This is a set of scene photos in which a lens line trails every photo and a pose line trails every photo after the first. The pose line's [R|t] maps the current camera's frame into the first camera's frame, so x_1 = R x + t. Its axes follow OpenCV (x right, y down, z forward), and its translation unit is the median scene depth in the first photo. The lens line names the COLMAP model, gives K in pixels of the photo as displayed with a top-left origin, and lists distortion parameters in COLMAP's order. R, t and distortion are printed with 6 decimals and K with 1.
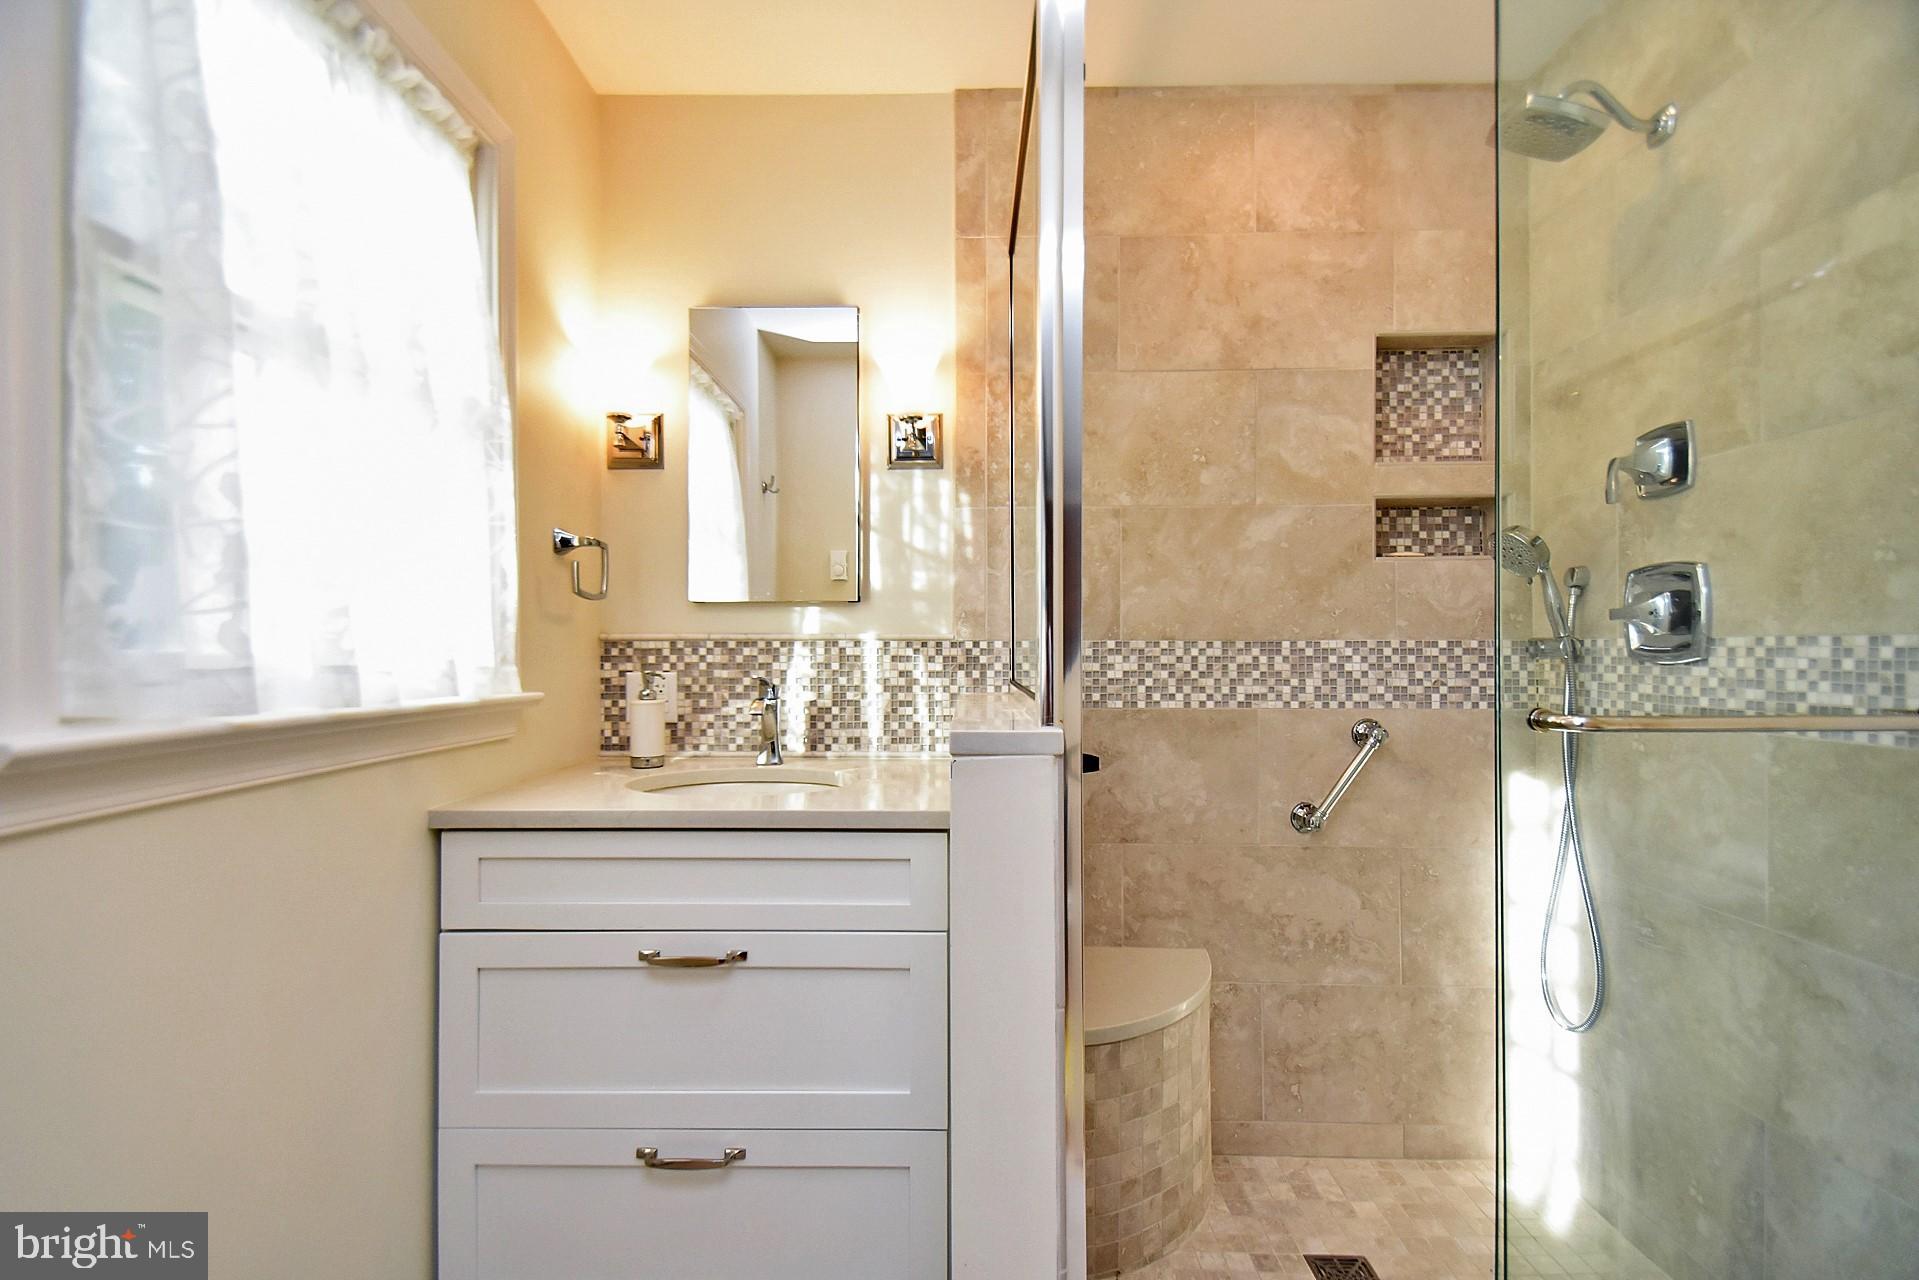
lens RADIAL K [[876.3, 0, 939.2], [0, 876.3, 648.5], [0, 0, 1]] dist [0.029927, -0.013374]
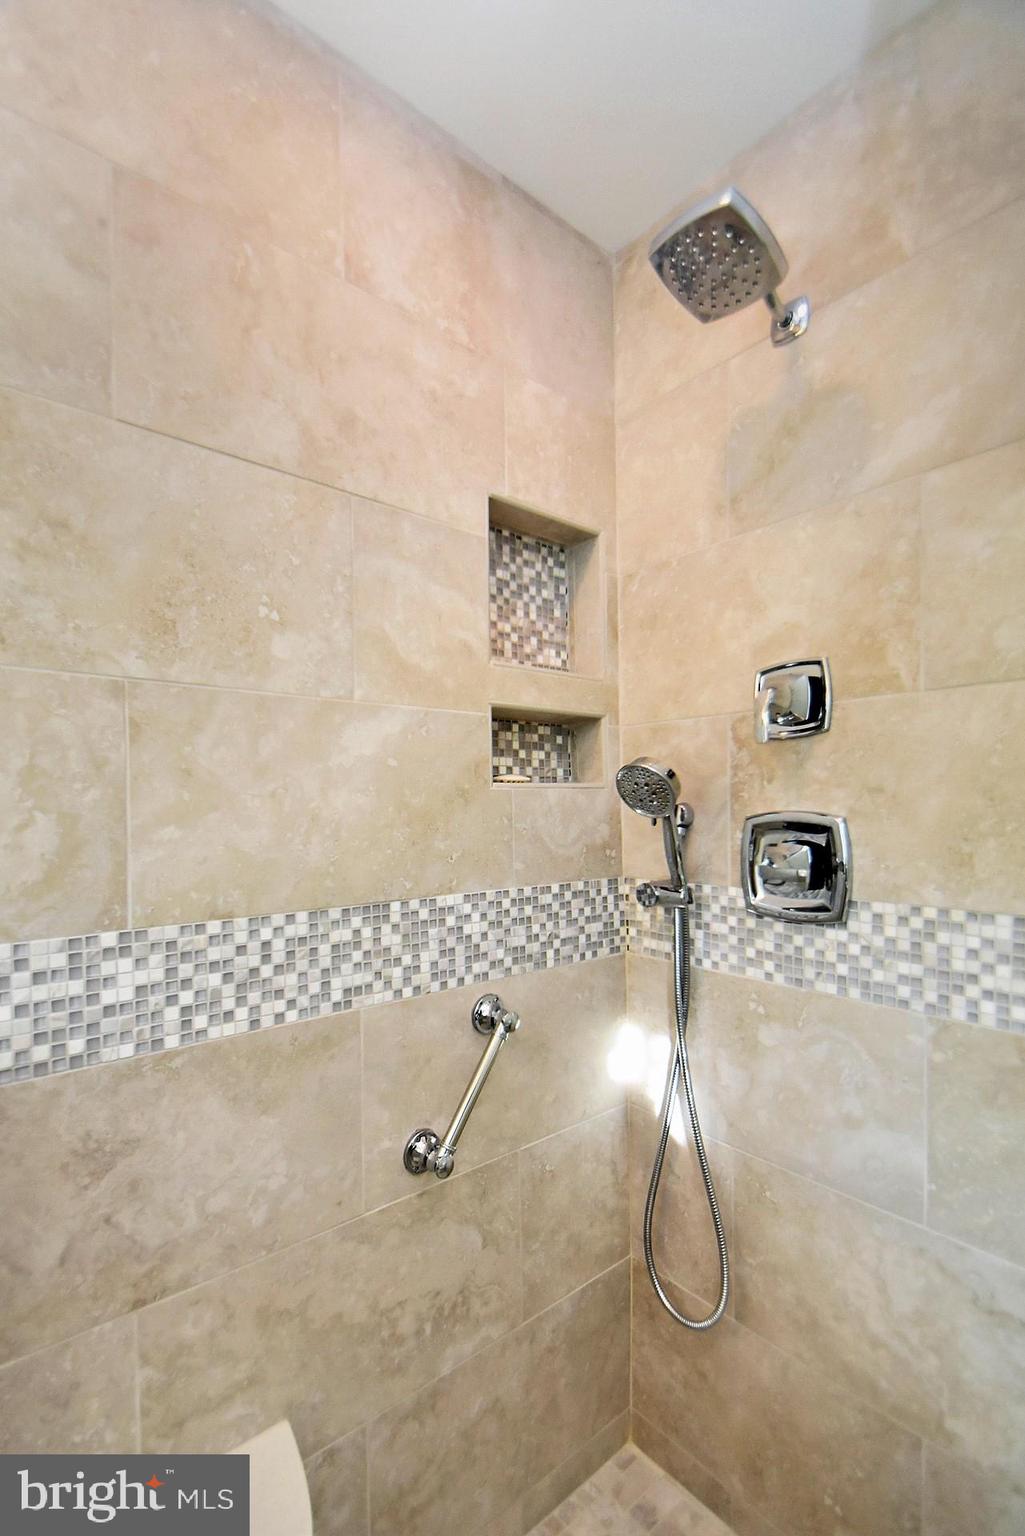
lens RADIAL K [[701.4, 0, 508.0], [0, 701.4, 819.1], [0, 0, 1]] dist [0.029927, -0.013374]
pose [[0.752818, -0.015831, 0.658038, 0.099175], [0.002378, 0.999770, 0.021331, -0.085472], [-0.658225, -0.014493, 0.752682, 0.530349]]
